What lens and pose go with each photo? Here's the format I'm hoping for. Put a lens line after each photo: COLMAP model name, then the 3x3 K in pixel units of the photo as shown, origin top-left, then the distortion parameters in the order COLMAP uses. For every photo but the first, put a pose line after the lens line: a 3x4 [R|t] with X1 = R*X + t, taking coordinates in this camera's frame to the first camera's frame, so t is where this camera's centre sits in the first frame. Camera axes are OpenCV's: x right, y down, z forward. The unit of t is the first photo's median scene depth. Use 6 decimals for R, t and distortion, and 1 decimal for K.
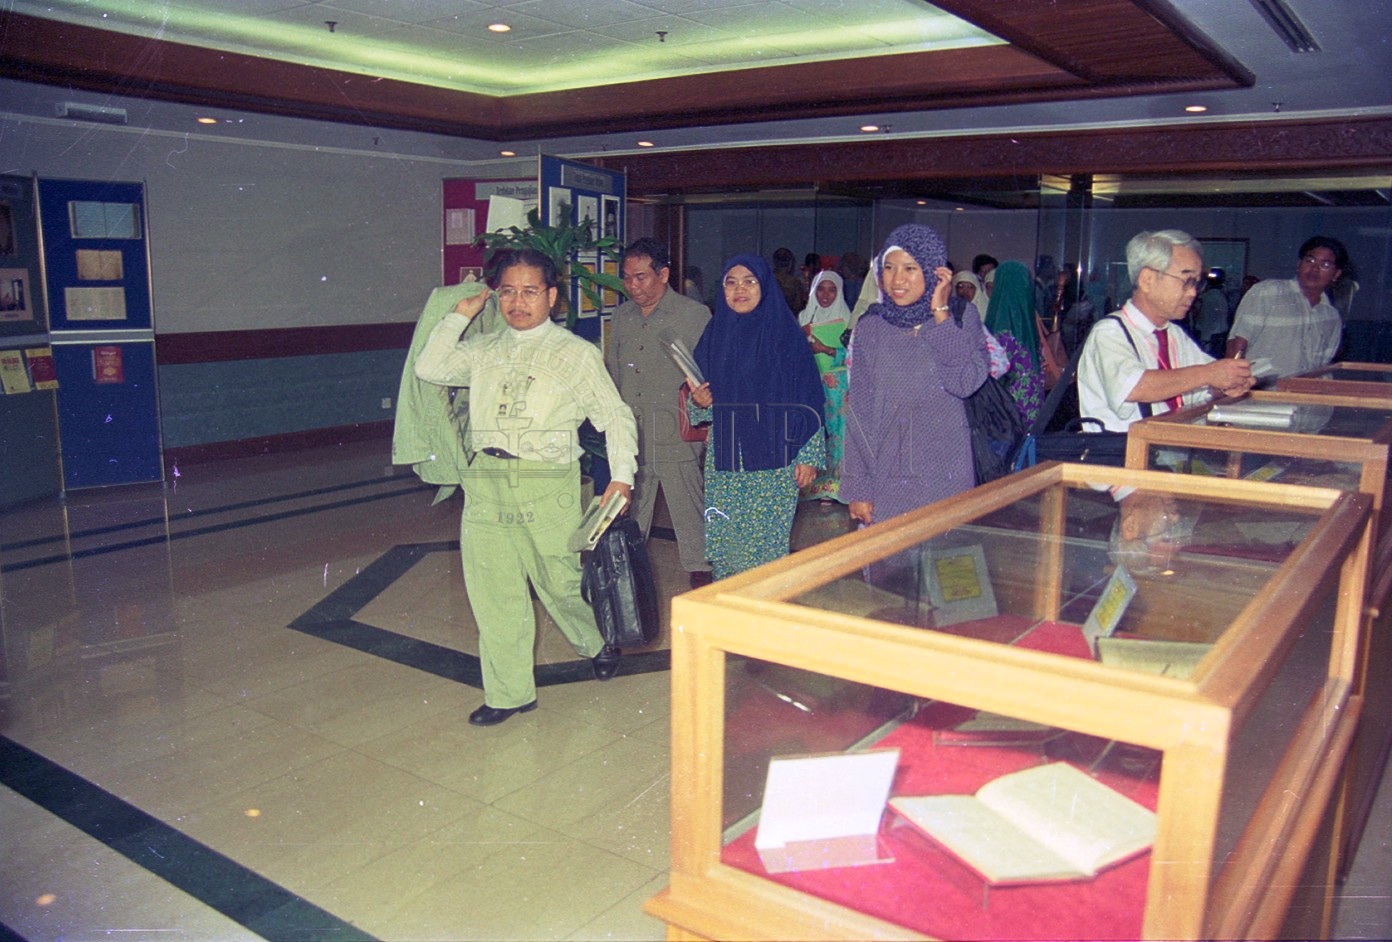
lens RADIAL K [[1169.6, 0, 696.0], [0, 1169.6, 471.0], [0, 0, 1]] dist [-0.044074, 0.116663]
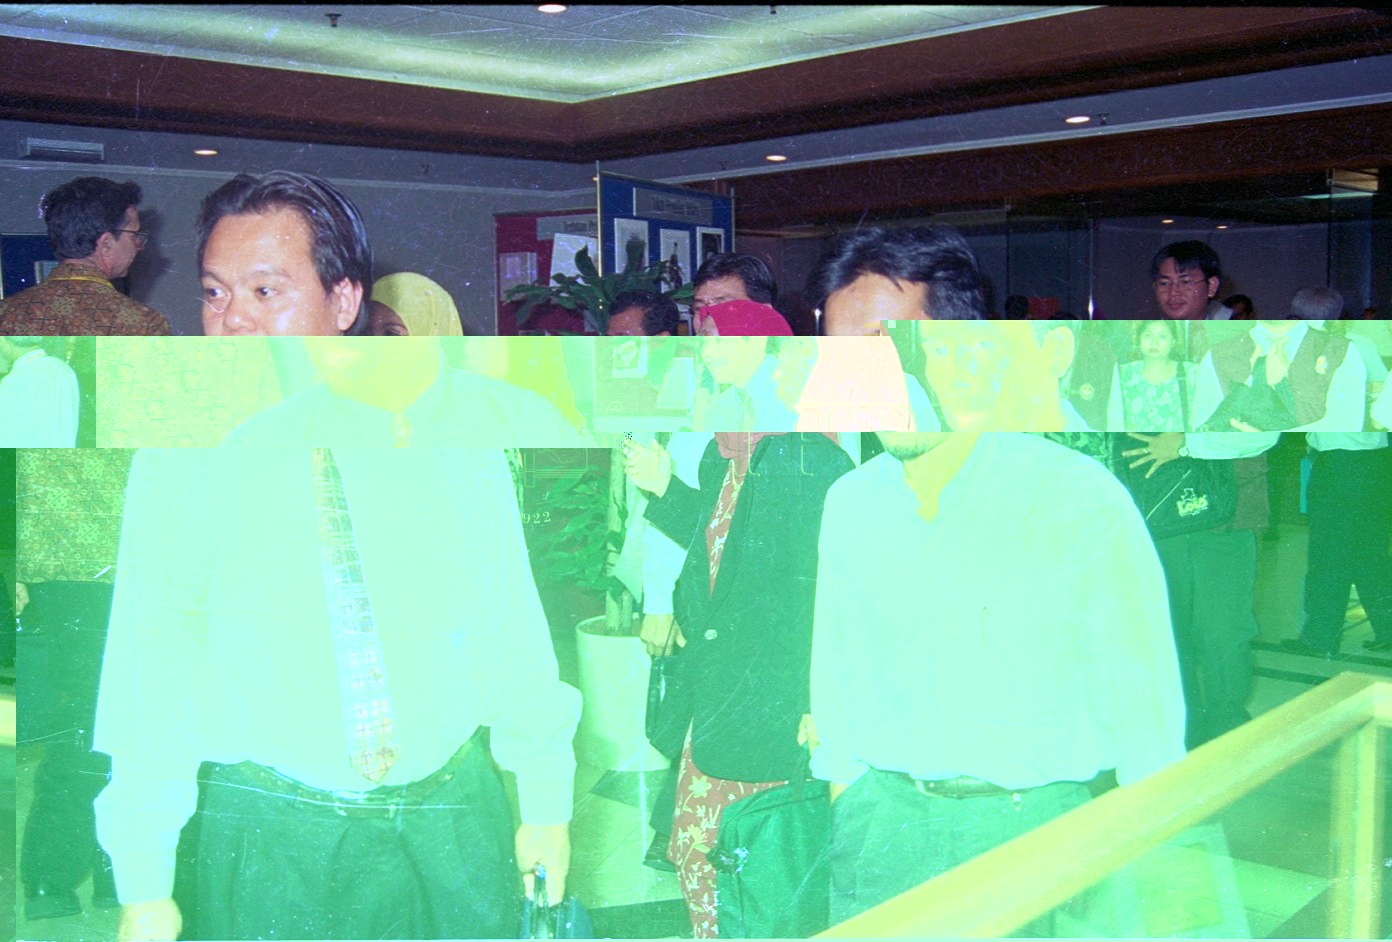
lens RADIAL K [[1394.2, 0, 696.0], [0, 1394.2, 471.0], [0, 0, 1]] dist [0.000203, -0.027944]
pose [[0.988186, -0.011497, -0.152825, 0.048705], [0.002297, 0.998181, -0.060242, -0.031267], [0.153240, 0.059179, 0.986415, 0.146021]]
